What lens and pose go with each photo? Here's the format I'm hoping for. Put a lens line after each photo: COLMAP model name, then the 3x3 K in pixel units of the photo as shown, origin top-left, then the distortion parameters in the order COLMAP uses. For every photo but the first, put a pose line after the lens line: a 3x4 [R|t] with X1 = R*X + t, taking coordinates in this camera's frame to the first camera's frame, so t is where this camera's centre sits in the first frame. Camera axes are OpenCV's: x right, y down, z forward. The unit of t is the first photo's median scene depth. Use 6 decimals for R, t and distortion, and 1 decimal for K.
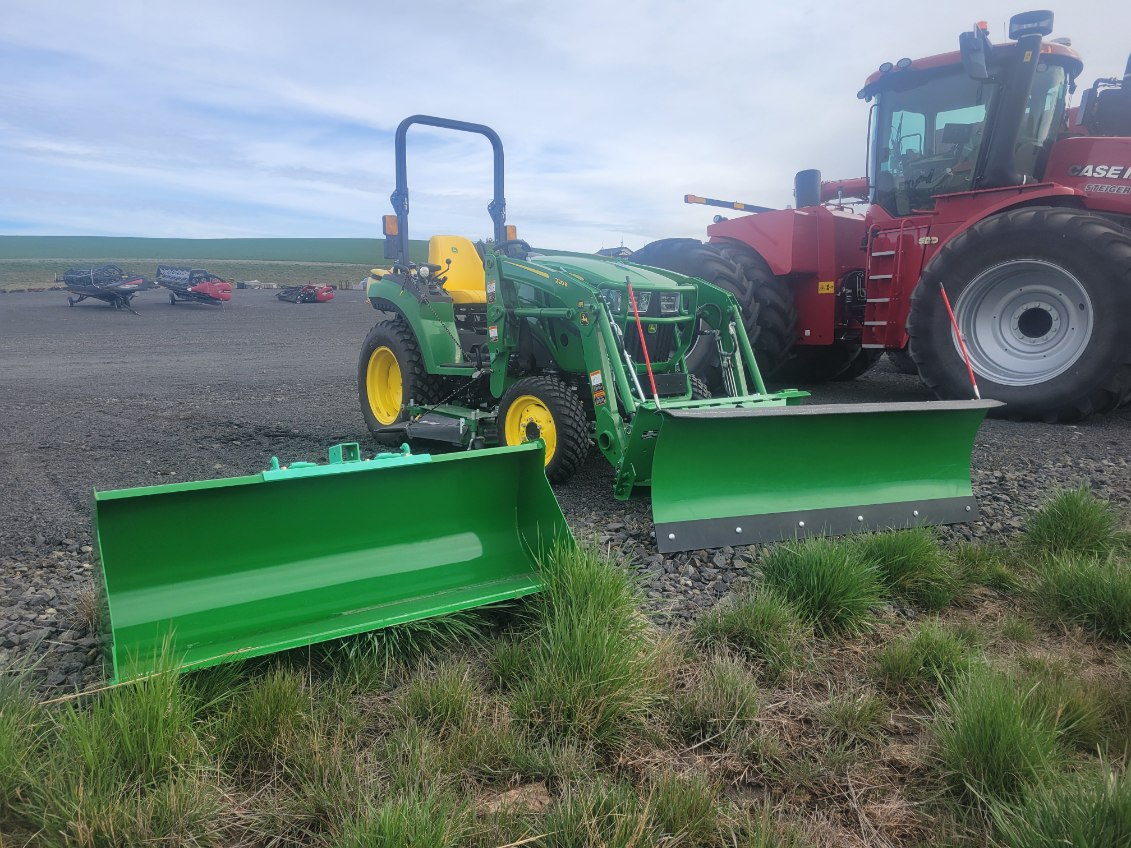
lens RADIAL K [[872.0, 0, 560.9], [0, 872.0, 422.9], [0, 0, 1]] dist [0.051202, -0.005768]
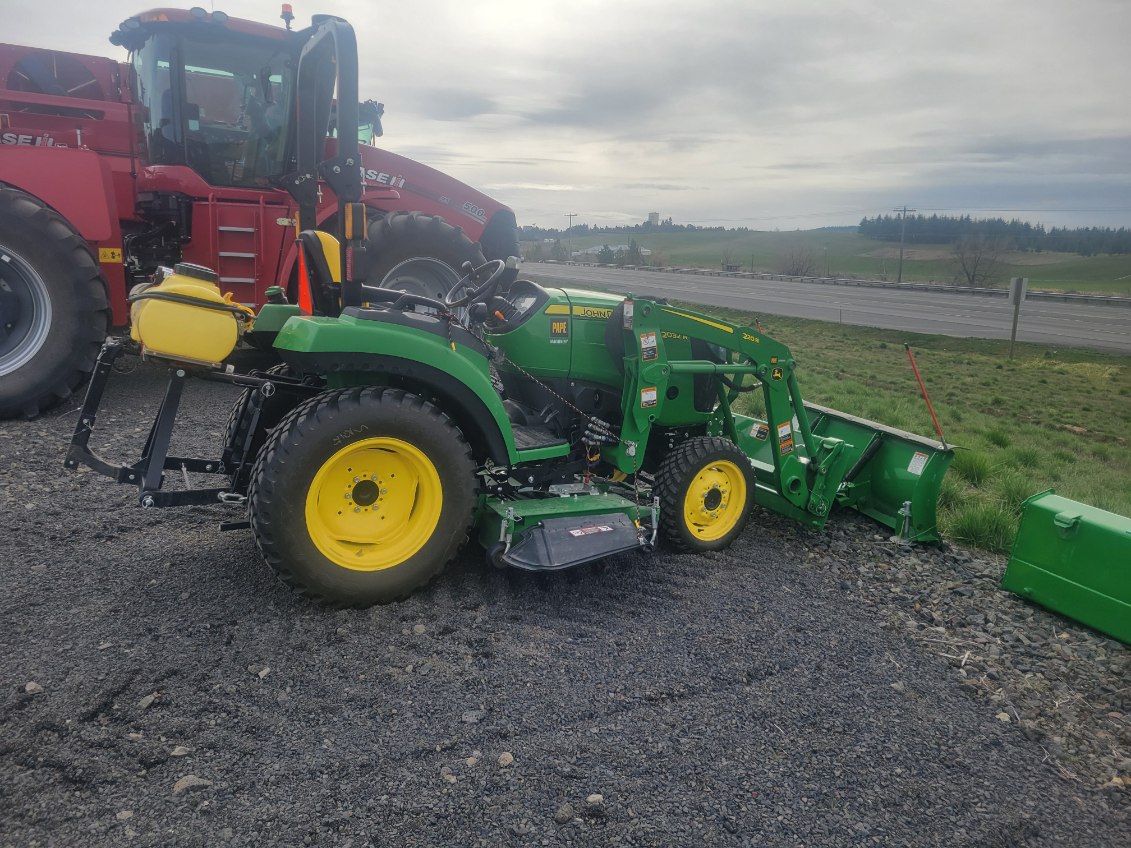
lens RADIAL K [[844.3, 0, 567.6], [0, 844.3, 423.3], [0, 0, 1]] dist [0.058058, -0.030501]
pose [[0.174573, -0.178744, 0.968285, -0.513818], [0.072499, 0.983049, 0.168399, -0.128645], [-0.981972, 0.040802, 0.184572, 0.548896]]
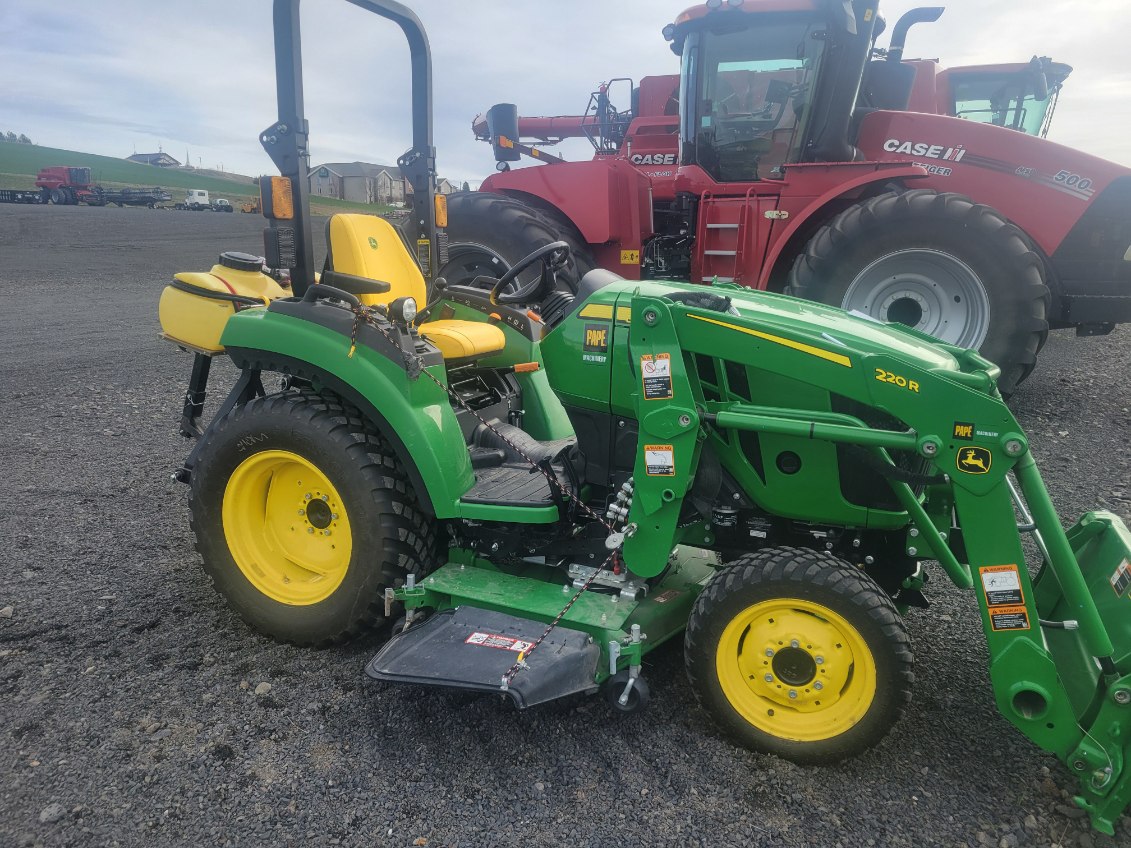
lens RADIAL K [[844.3, 0, 568.1], [0, 844.3, 423.2], [0, 0, 1]] dist [0.058058, -0.030501]
pose [[0.870269, -0.089905, 0.484303, -0.209231], [0.041806, 0.993136, 0.109240, -0.104880], [-0.490799, -0.074821, 0.868054, 0.359726]]
